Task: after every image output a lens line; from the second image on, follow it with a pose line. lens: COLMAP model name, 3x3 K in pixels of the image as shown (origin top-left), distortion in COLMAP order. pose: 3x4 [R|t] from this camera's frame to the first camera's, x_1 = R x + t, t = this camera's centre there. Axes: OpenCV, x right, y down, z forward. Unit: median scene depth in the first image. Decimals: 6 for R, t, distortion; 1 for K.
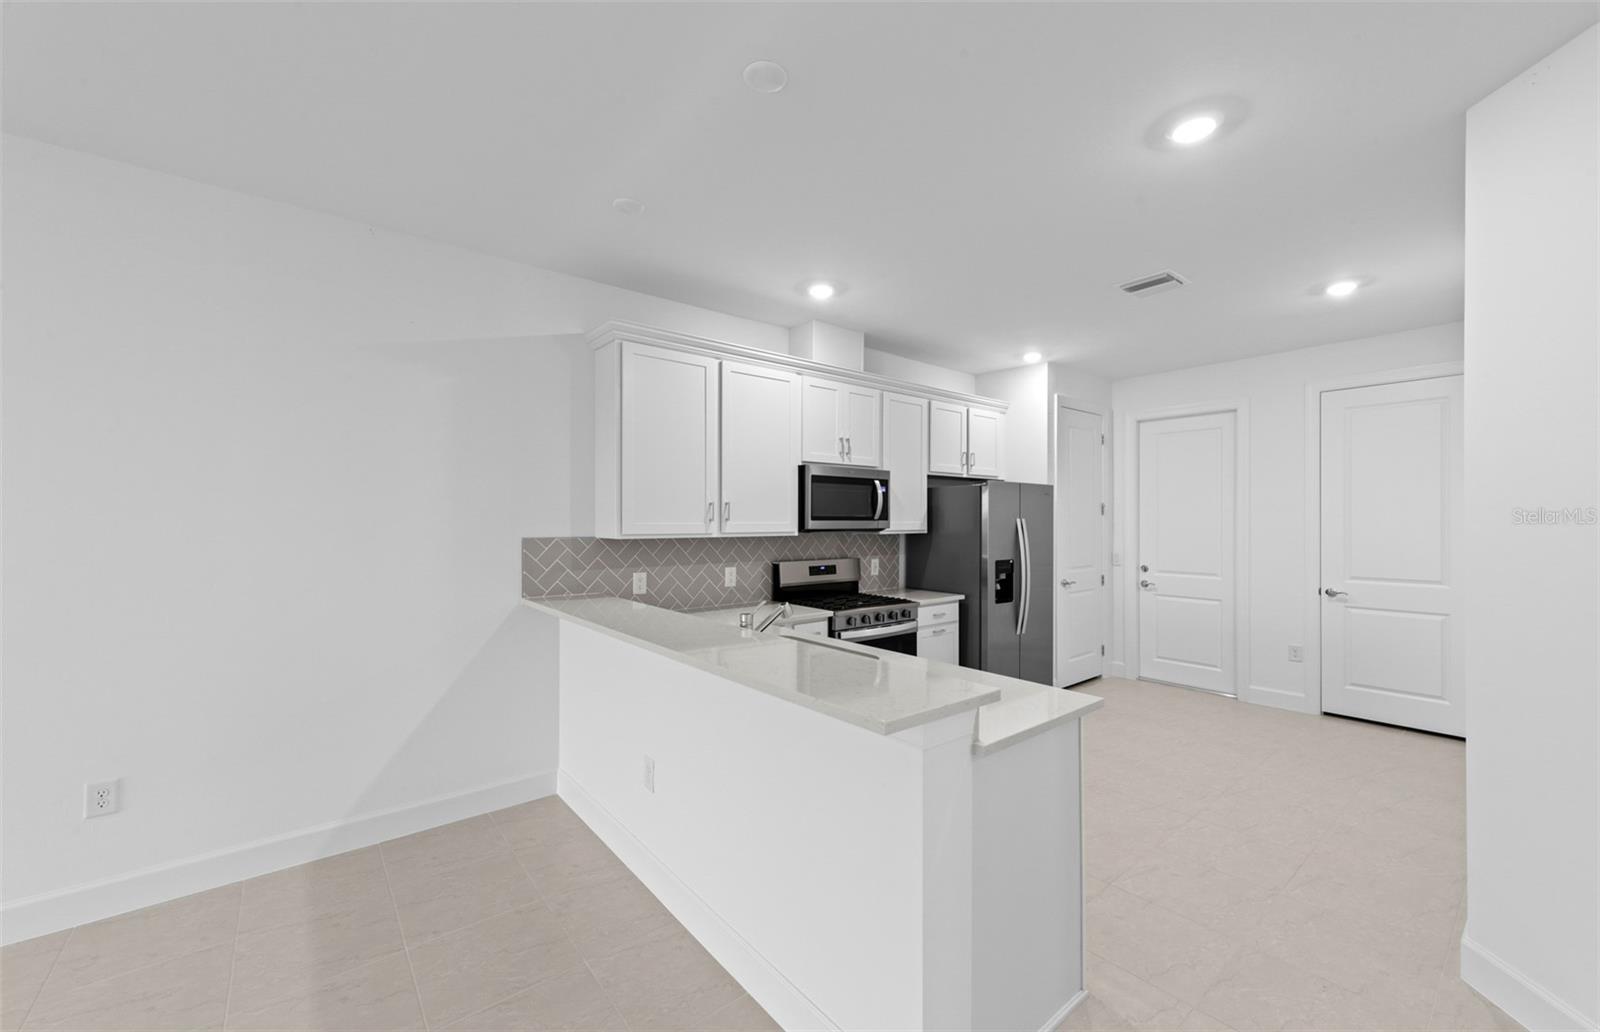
lens RADIAL K [[624.7, 0, 800.0], [0, 624.7, 516.0], [0, 0, 1]] dist [0.000697, 0.000028]
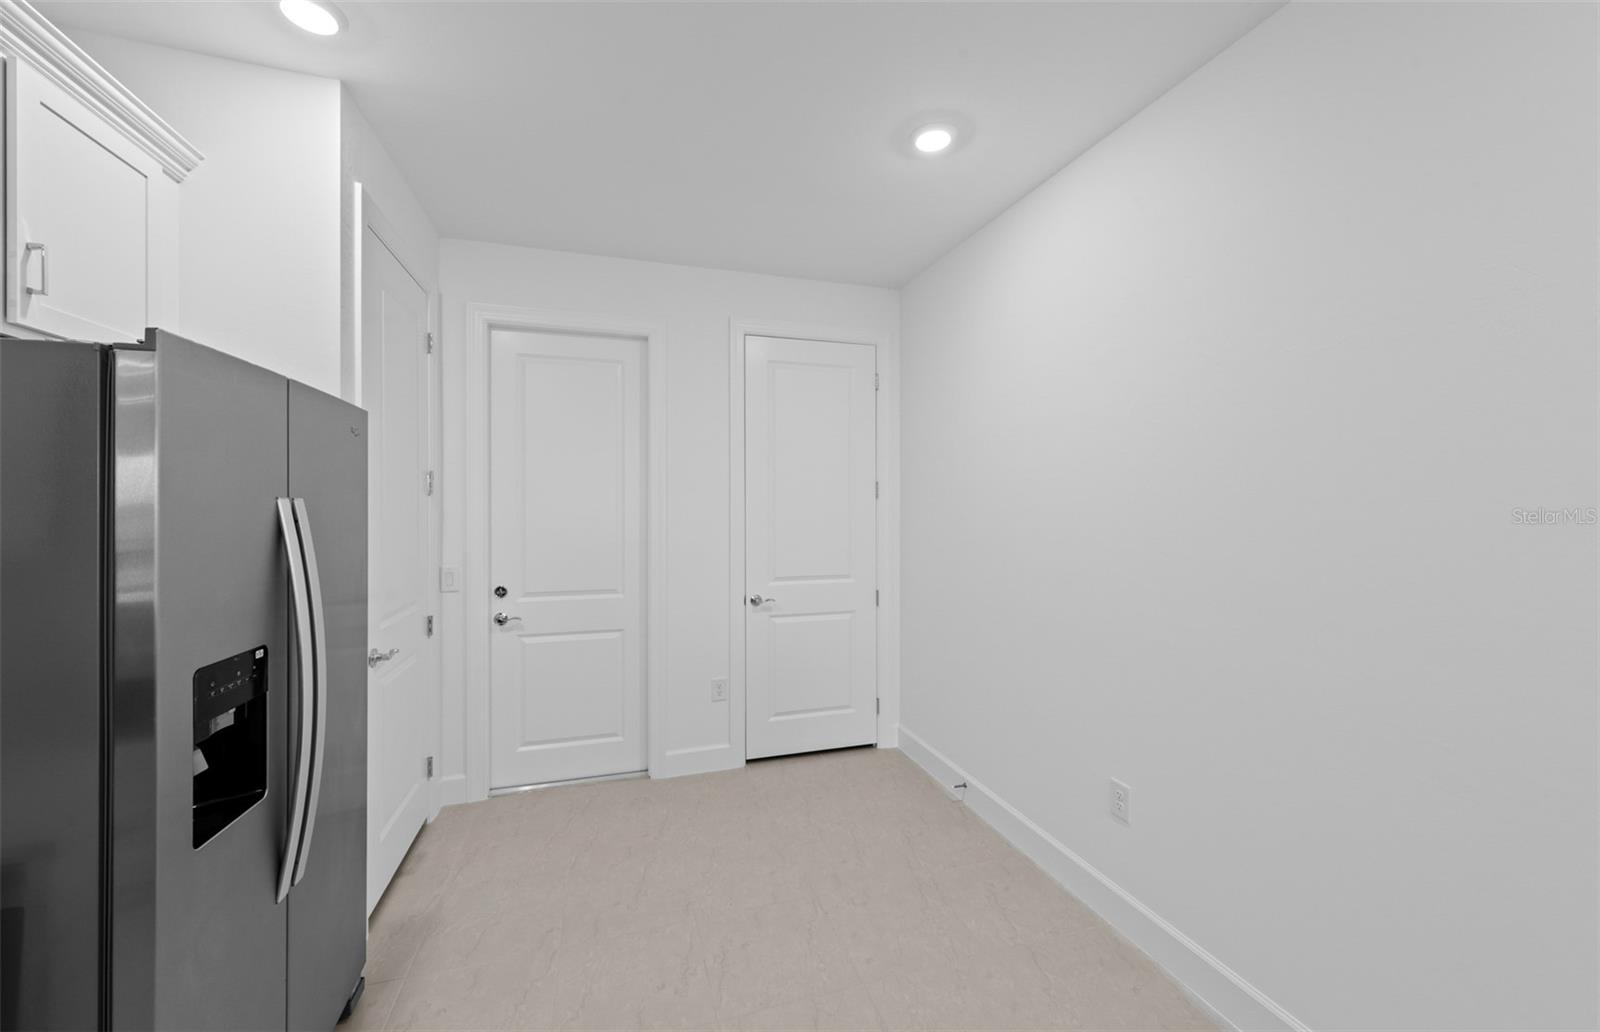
lens RADIAL K [[605.6, 0, 797.3], [0, 605.6, 505.6], [0, 0, 1]] dist [0.000784, -0.006706]
pose [[0.361897, 0.003107, 0.932213, 0.173233], [-0.007906, 0.999969, -0.000264, 0.006313], [-0.932184, -0.007275, 0.361910, 0.667796]]
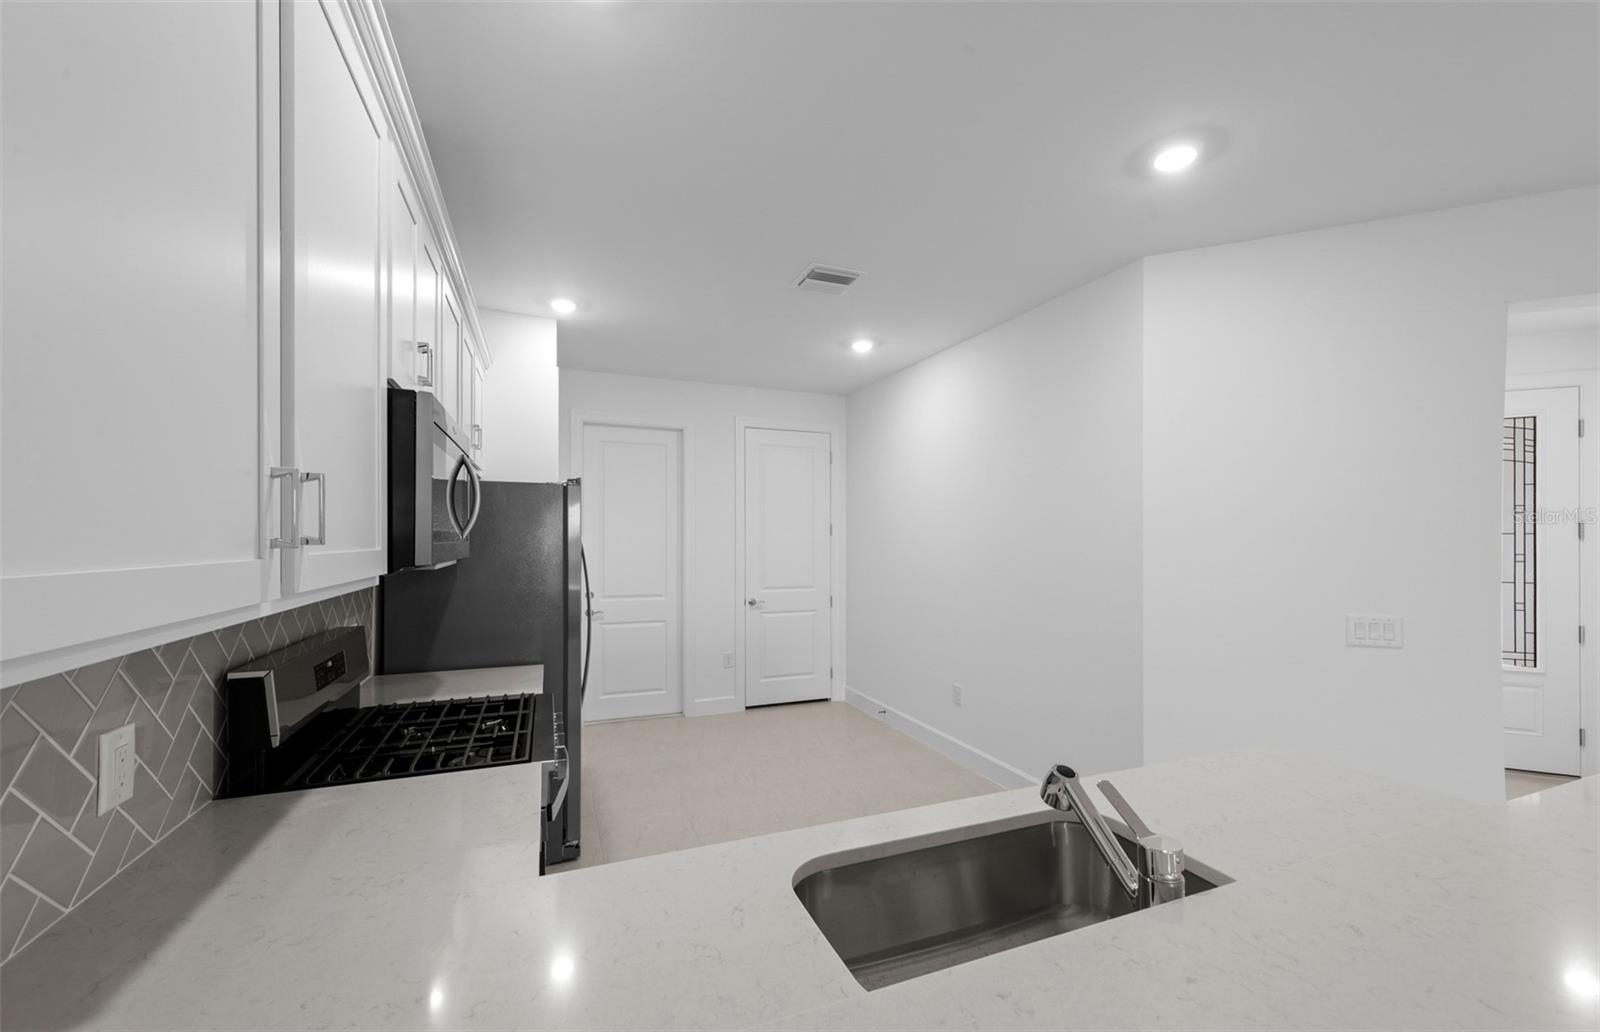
lens RADIAL K [[624.8, 0, 800.5], [0, 624.8, 536.9], [0, 0, 1]] dist [0.000487, -0.000038]
pose [[0.282511, 0.006287, 0.959243, -0.230527], [-0.010229, 0.999941, -0.003541, 0.004724], [-0.959210, -0.008812, 0.282559, 0.571847]]
